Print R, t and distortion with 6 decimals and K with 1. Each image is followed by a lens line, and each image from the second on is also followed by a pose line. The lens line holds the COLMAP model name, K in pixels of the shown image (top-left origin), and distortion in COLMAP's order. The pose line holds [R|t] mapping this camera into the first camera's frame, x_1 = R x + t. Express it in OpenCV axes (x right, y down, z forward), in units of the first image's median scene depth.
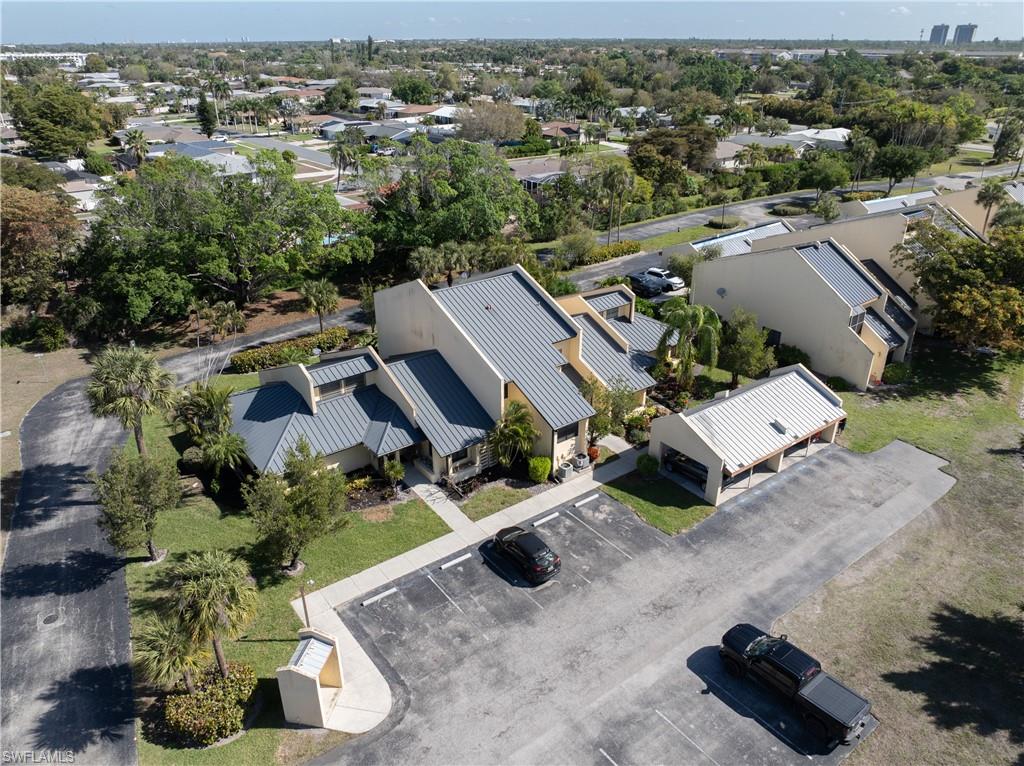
lens RADIAL K [[720.8, 0, 511.4], [0, 720.8, 372.5], [0, 0, 1]] dist [-0.039453, 0.002413]
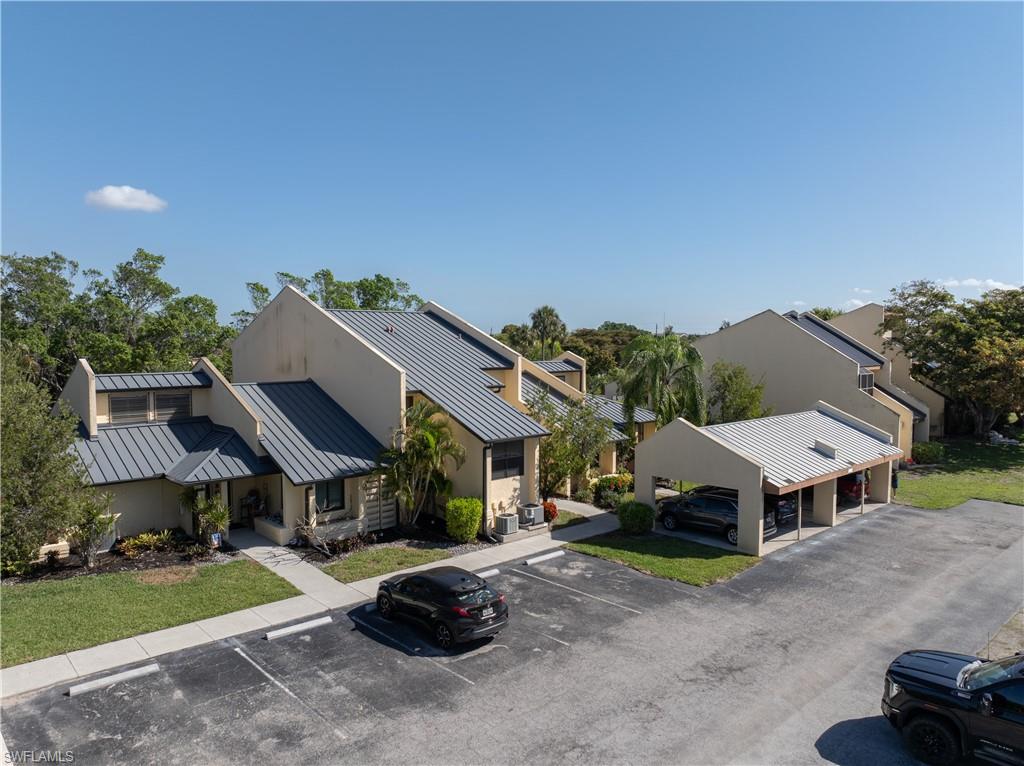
lens RADIAL K [[720.8, 0, 511.4], [0, 720.8, 372.5], [0, 0, 1]] dist [-0.039453, 0.002413]
pose [[0.994572, -0.004289, 0.103959, 0.017268], [0.043762, 0.923721, -0.380559, 0.265110], [-0.094396, 0.383042, 0.918895, 0.413615]]
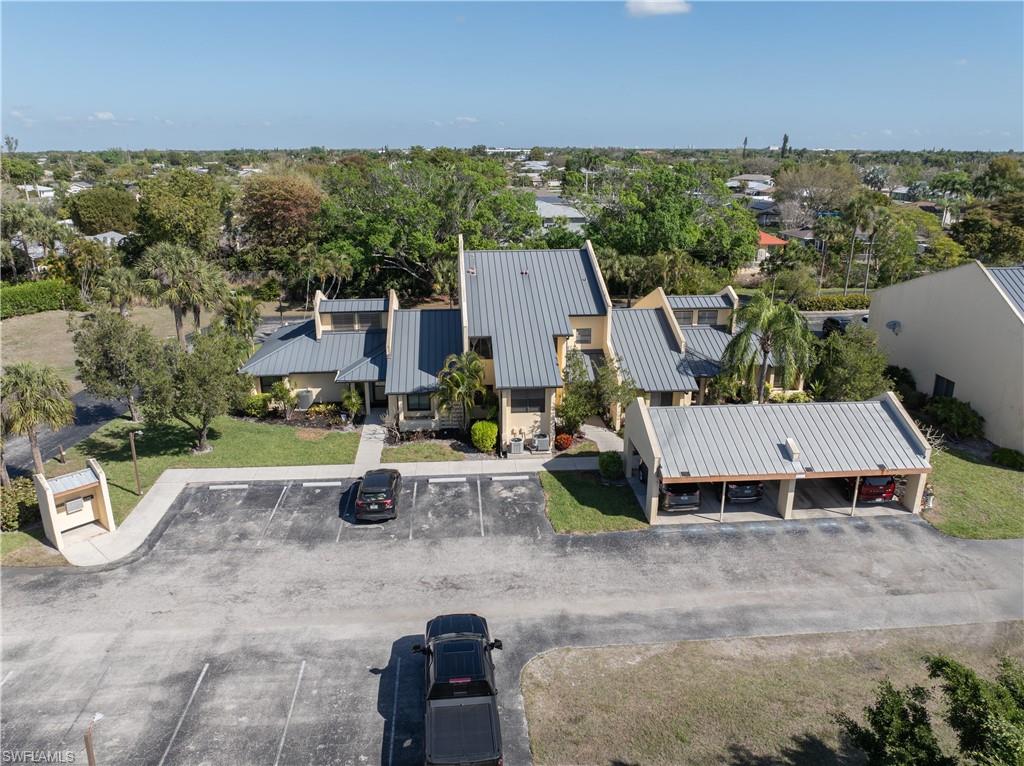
lens RADIAL K [[720.8, 0, 511.4], [0, 720.8, 372.5], [0, 0, 1]] dist [-0.039453, 0.002413]
pose [[0.846927, 0.160621, -0.506868, 0.517935], [-0.226407, 0.971481, -0.070453, 0.119657], [0.481096, 0.174427, 0.859140, 0.268481]]
